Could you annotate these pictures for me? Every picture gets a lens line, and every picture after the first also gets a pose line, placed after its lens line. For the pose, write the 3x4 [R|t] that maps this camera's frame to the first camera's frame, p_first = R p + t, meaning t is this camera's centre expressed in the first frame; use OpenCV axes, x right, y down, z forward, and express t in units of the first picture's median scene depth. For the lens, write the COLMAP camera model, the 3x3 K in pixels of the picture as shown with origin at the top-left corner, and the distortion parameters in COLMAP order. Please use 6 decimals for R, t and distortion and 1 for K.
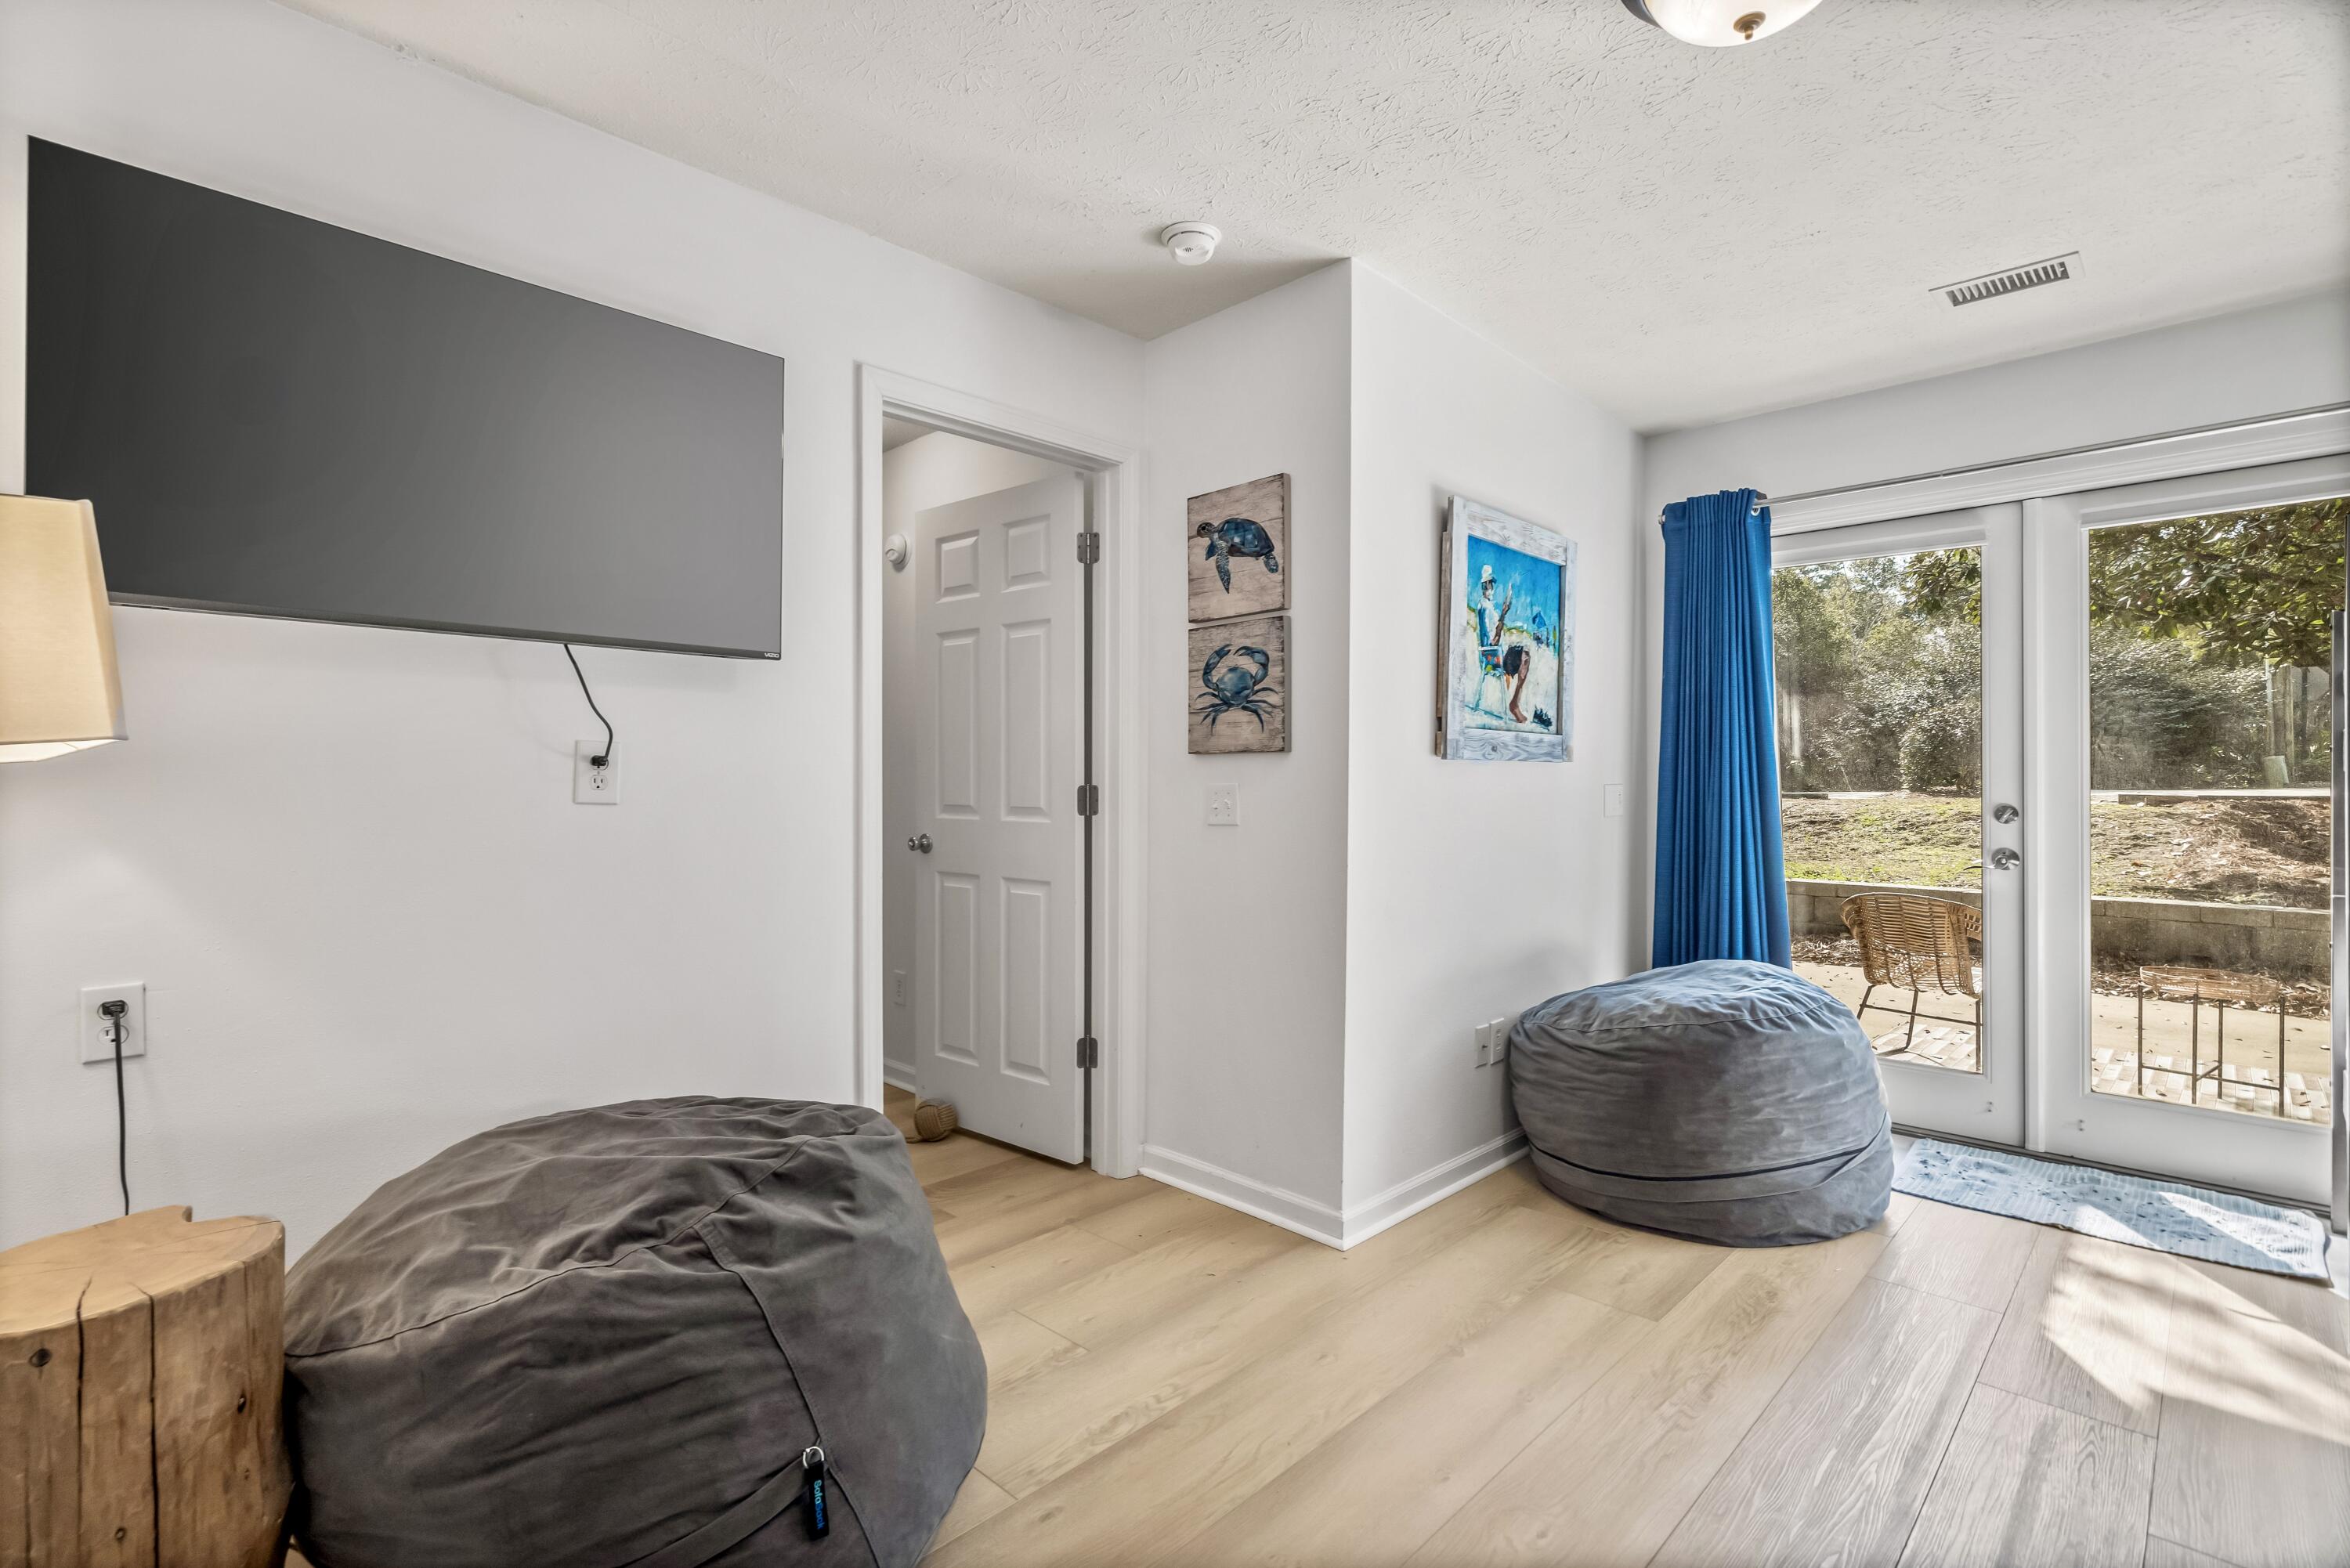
lens RADIAL K [[1073.2, 0, 1132.1], [0, 1073.2, 782.0], [0, 0, 1]] dist [0.021297, -0.000011]
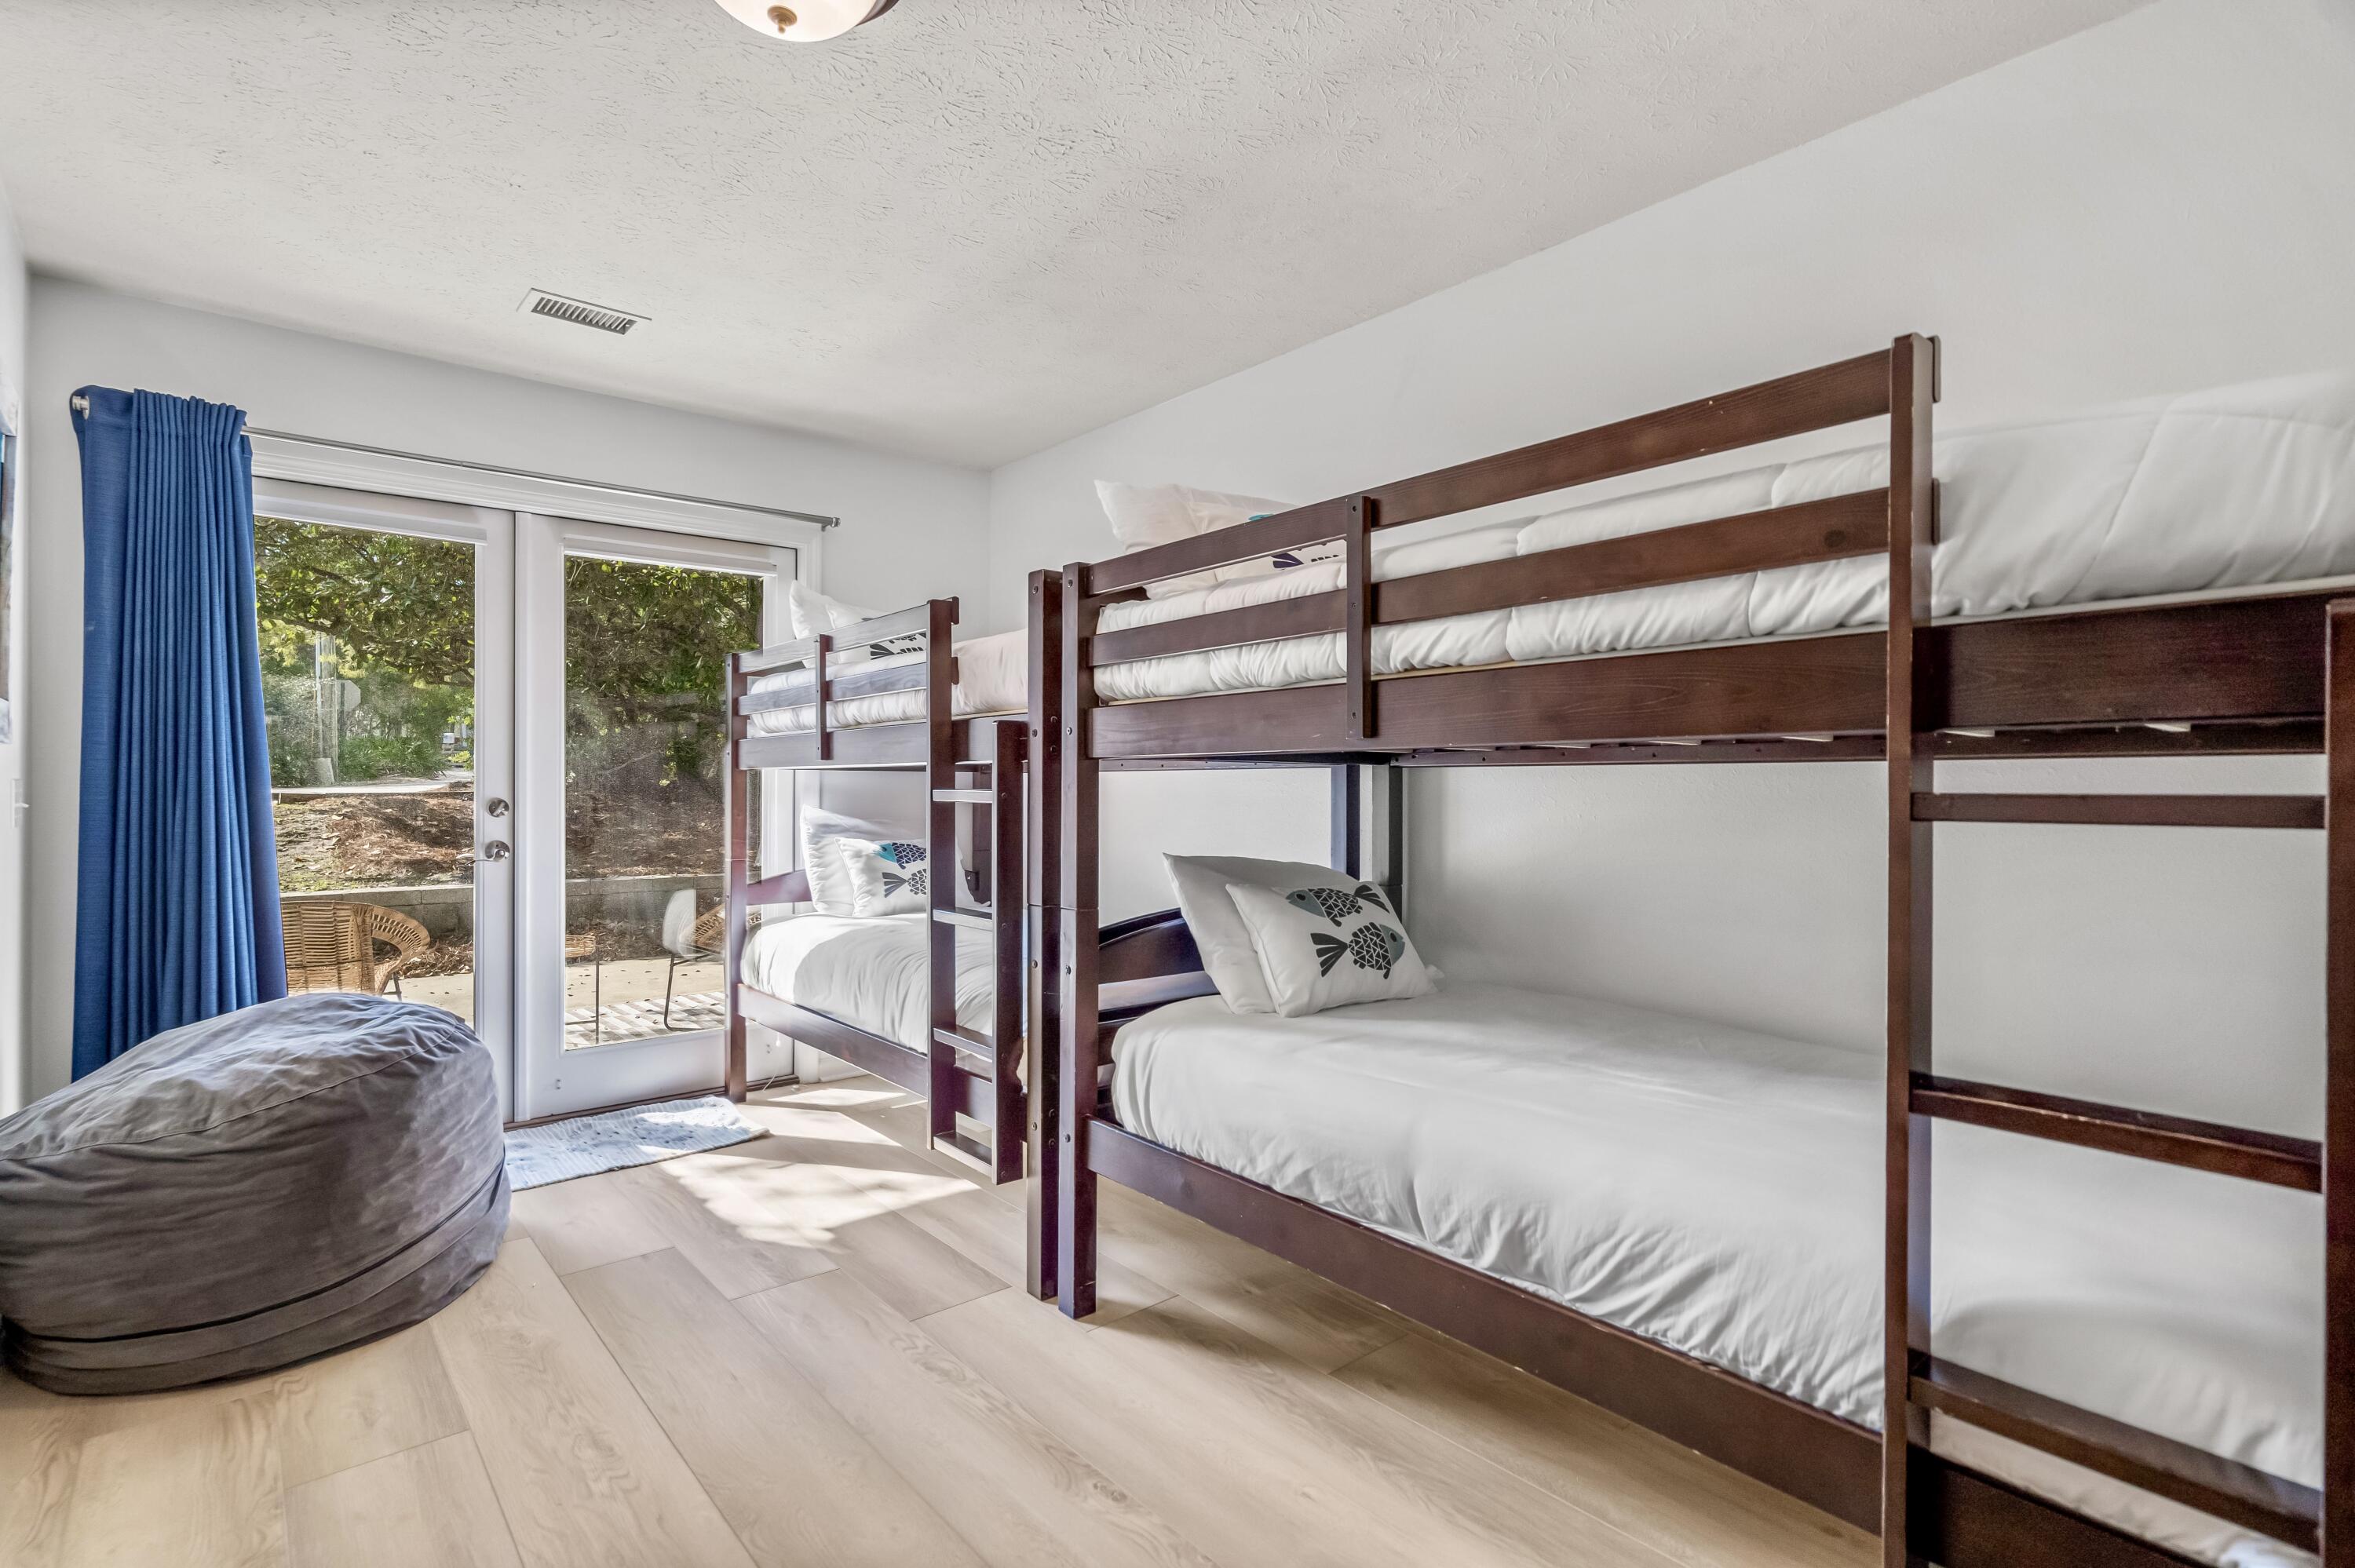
lens RADIAL K [[1121.3, 0, 1169.7], [0, 1121.3, 790.8], [0, 0, 1]] dist [-0.003642, -0.000350]
pose [[0.086823, -0.007928, 0.996192, -0.244084], [0.000030, 0.999968, 0.007956, 0.005295], [-0.996224, -0.000661, 0.086820, 0.311138]]
